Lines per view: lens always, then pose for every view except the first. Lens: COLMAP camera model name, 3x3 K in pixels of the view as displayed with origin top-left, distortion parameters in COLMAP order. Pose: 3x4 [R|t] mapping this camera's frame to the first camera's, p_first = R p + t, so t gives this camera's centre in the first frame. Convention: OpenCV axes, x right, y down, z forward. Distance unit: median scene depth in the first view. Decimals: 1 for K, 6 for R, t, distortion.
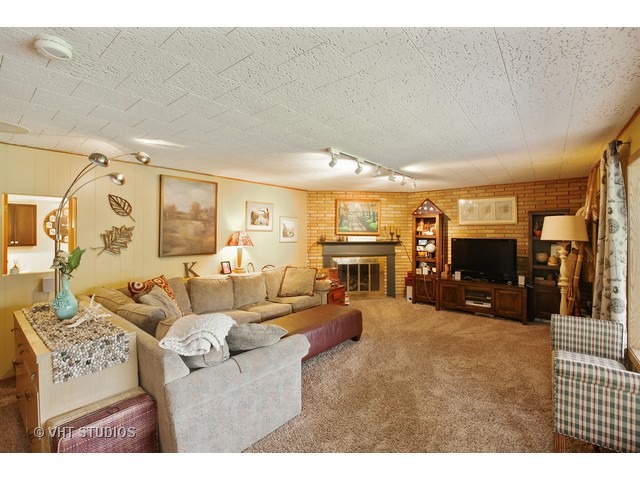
lens RADIAL K [[287.8, 0, 320.3], [0, 287.8, 234.6], [0, 0, 1]] dist [-0.005603, -0.000512]
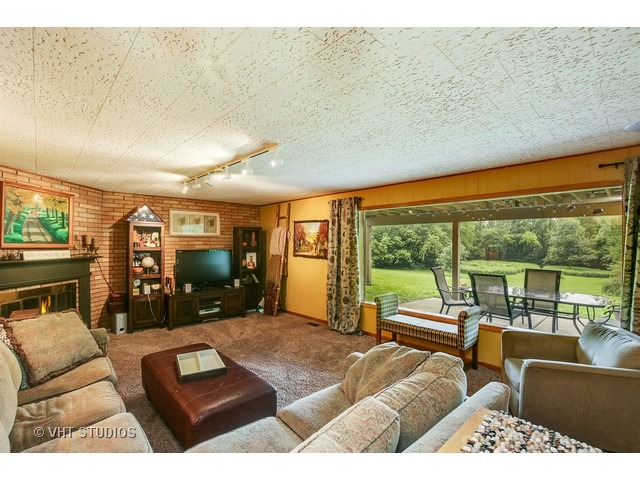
lens RADIAL K [[302.0, 0, 316.9], [0, 302.0, 242.3], [0, 0, 1]] dist [-0.019655, 0.001406]
pose [[0.152940, -0.000039, 0.988235, -0.389459], [0.003208, 0.999995, -0.000457, -0.009110], [-0.988230, 0.003240, 0.152939, 0.342679]]
